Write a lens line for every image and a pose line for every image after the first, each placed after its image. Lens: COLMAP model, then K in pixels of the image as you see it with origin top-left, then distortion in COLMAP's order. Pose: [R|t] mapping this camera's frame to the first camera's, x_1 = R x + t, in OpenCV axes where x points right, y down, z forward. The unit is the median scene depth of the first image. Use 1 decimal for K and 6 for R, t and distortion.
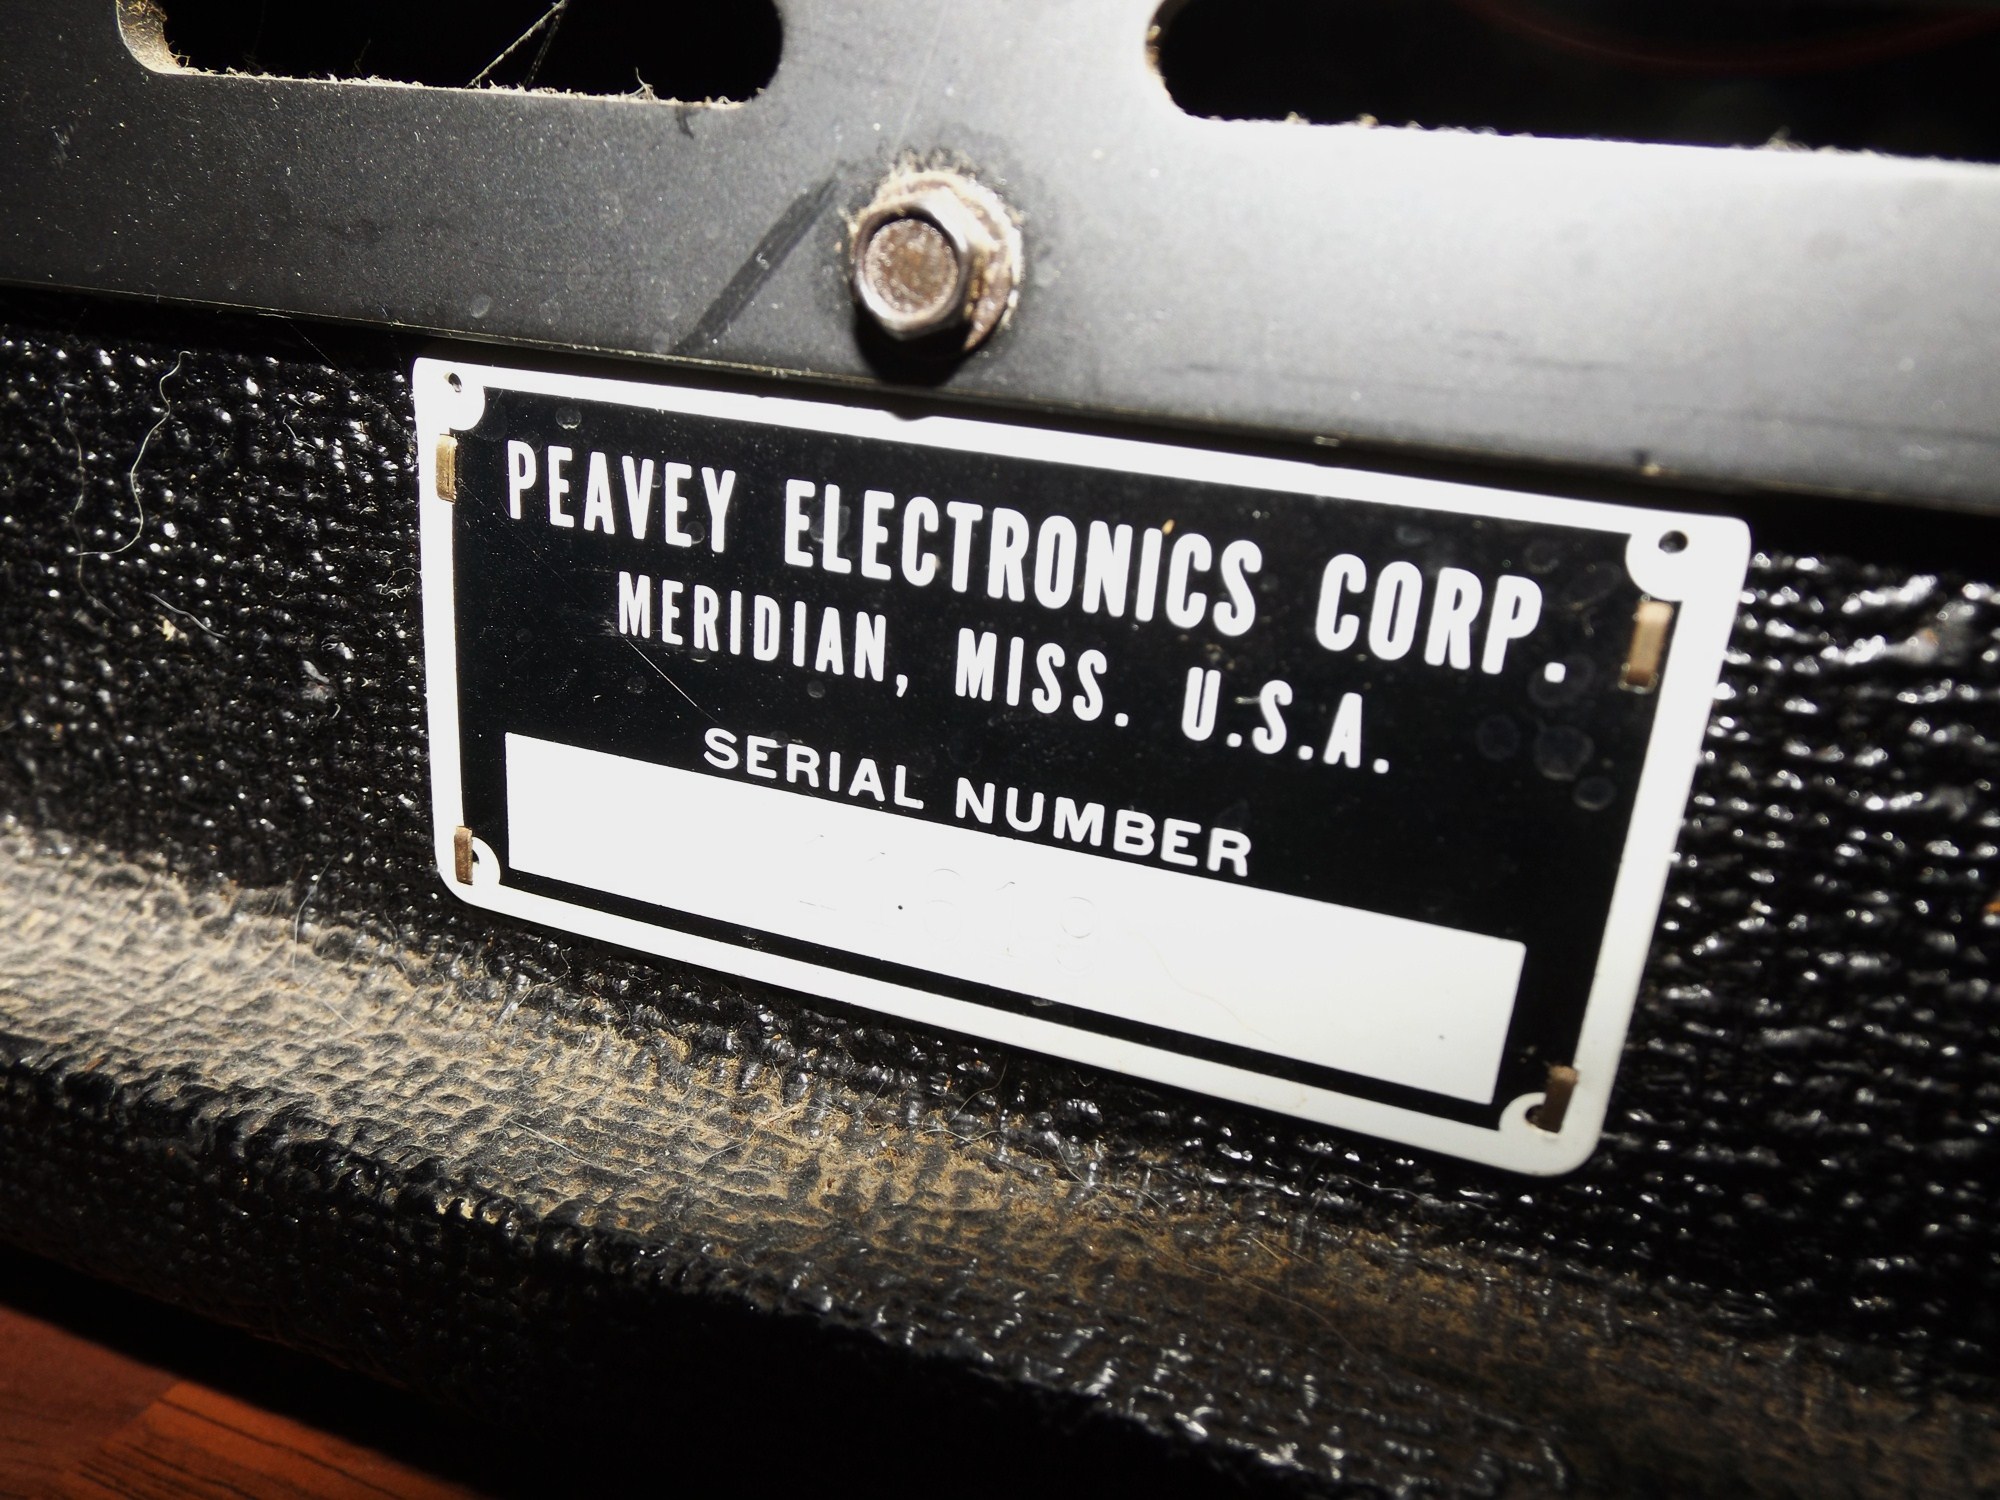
lens RADIAL K [[1444.4, 0, 1000.0], [0, 1444.4, 750.0], [0, 0, 1]] dist [0.051543, -0.066959]
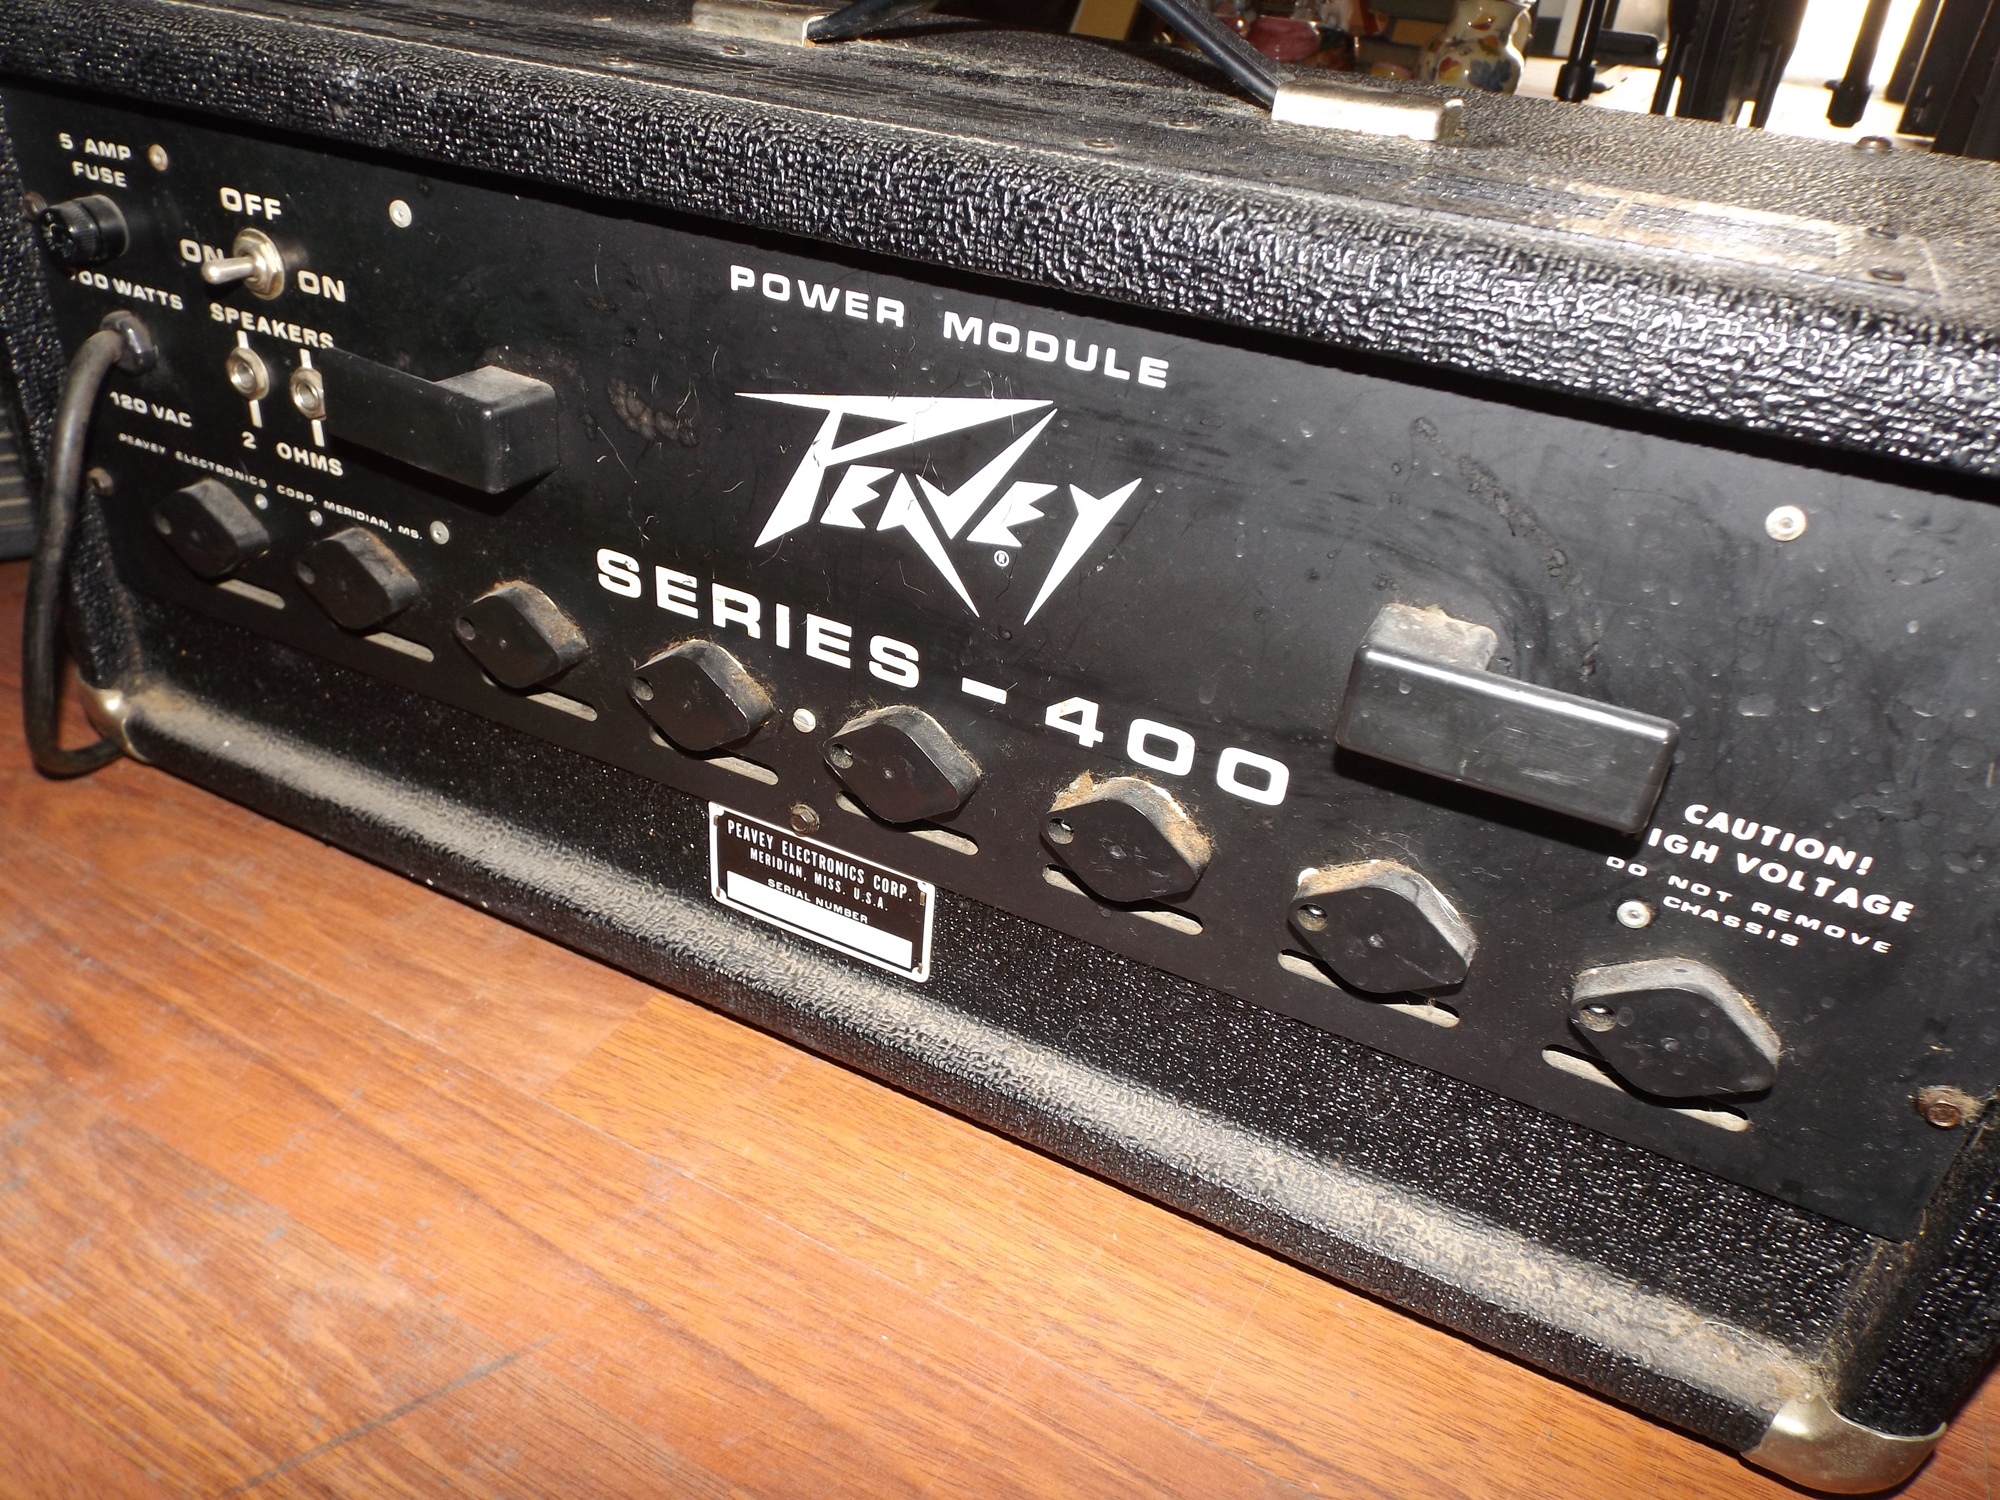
lens RADIAL K [[1444.4, 0, 1000.0], [0, 1444.4, 750.0], [0, 0, 1]] dist [0.051543, -0.066959]
pose [[0.992196, 0.060732, -0.108899, 1.085094], [-0.036137, 0.975941, 0.215017, -1.533852], [0.119337, -0.209404, 0.970520, -3.572569]]
